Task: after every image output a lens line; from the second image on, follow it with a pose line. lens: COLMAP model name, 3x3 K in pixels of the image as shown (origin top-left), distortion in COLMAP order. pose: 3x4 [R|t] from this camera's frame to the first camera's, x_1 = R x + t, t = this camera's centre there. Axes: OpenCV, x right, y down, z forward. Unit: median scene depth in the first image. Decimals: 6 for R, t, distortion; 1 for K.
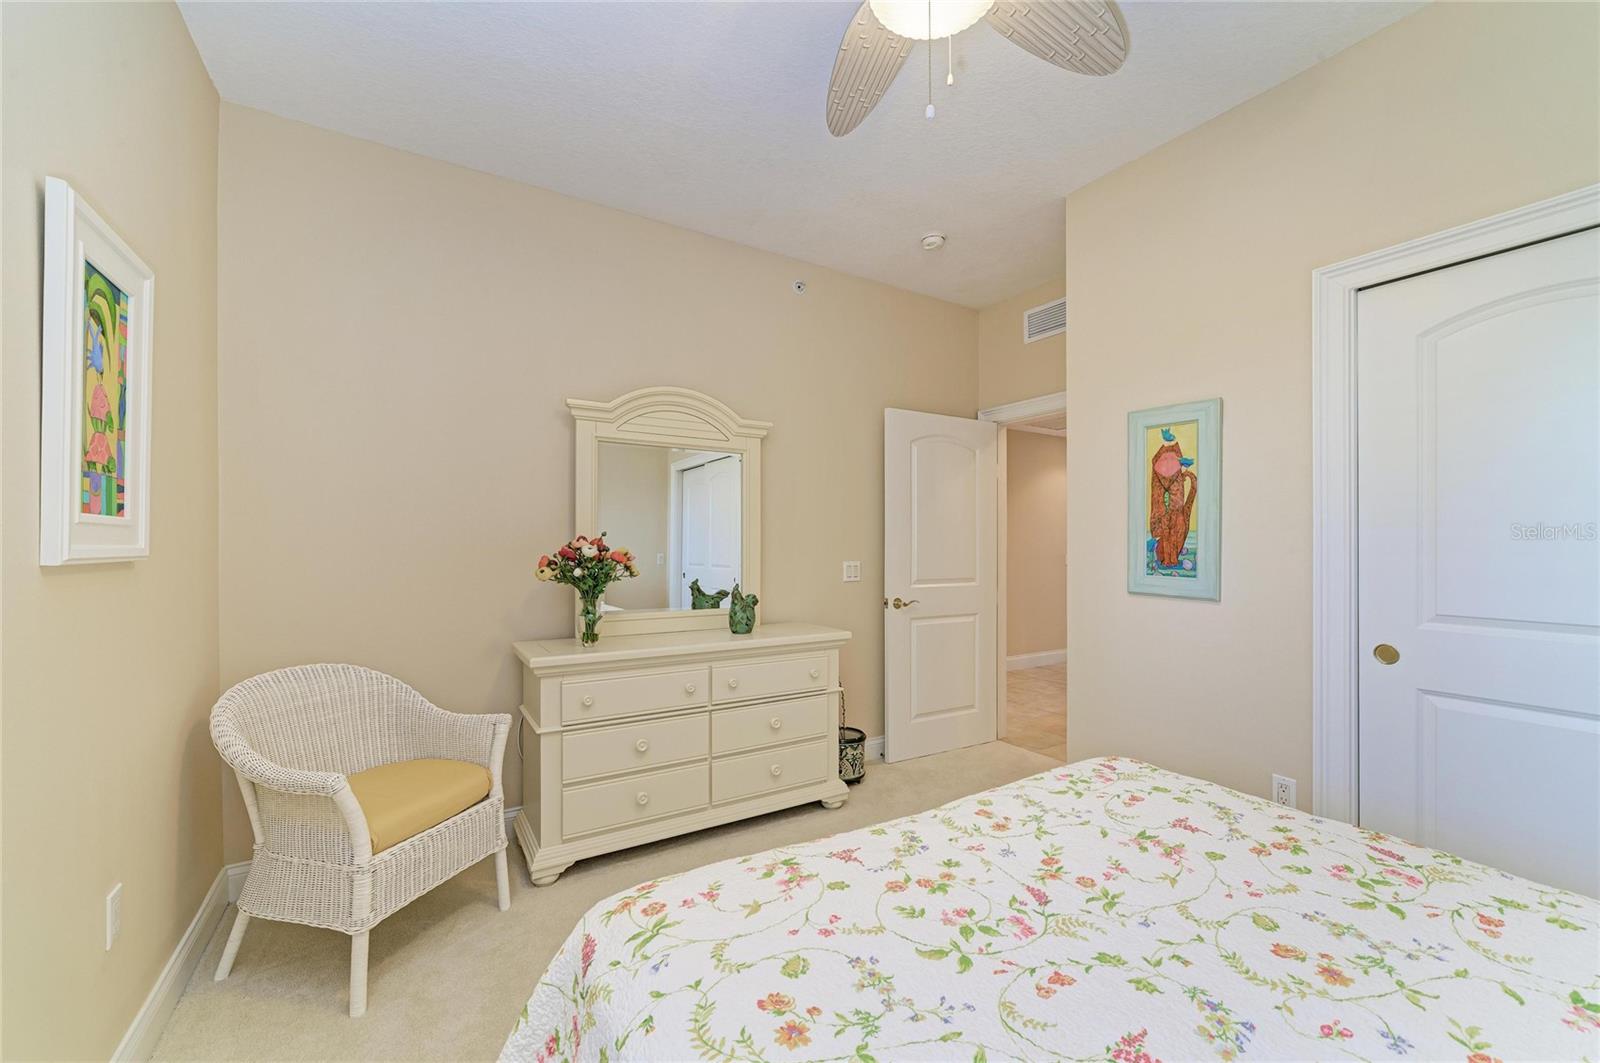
lens RADIAL K [[667.1, 0, 804.4], [0, 667.1, 541.3], [0, 0, 1]] dist [-0.018072, 0.009290]
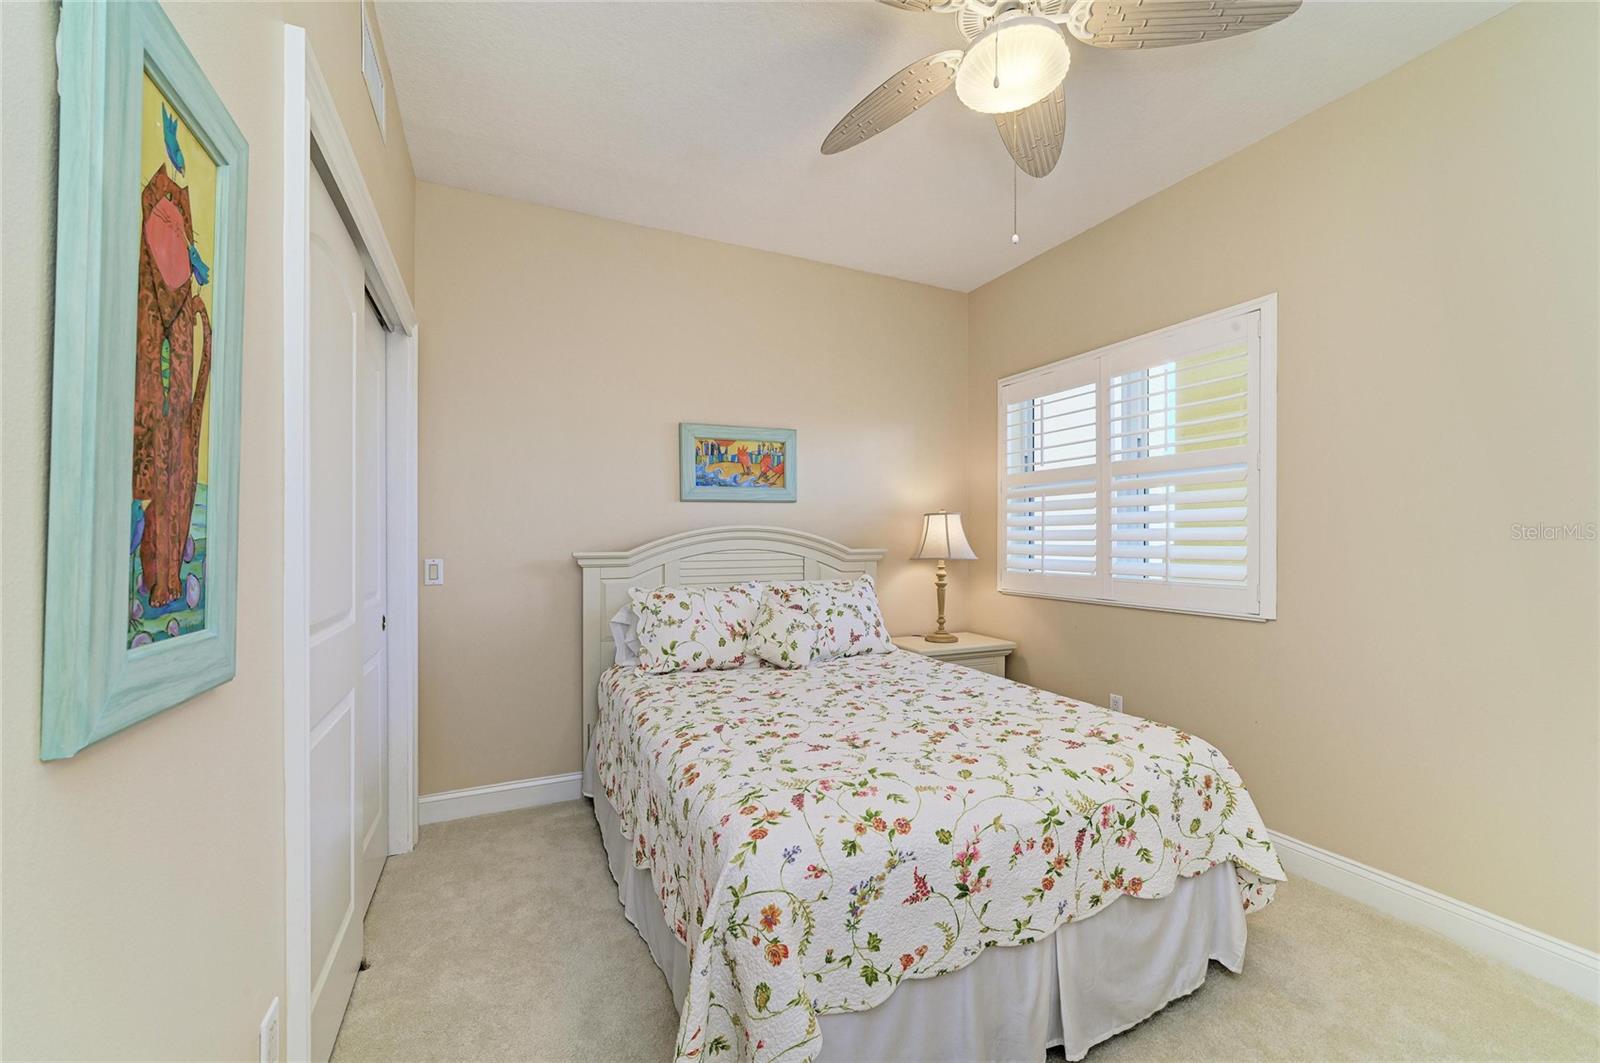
lens RADIAL K [[667.1, 0, 804.4], [0, 667.1, 541.3], [0, 0, 1]] dist [-0.018072, 0.009290]
pose [[-0.993928, -0.001789, 0.110014, 0.525129], [-0.001764, 0.999998, 0.000328, 0.020764], [-0.110015, 0.000132, -0.993930, 2.689550]]
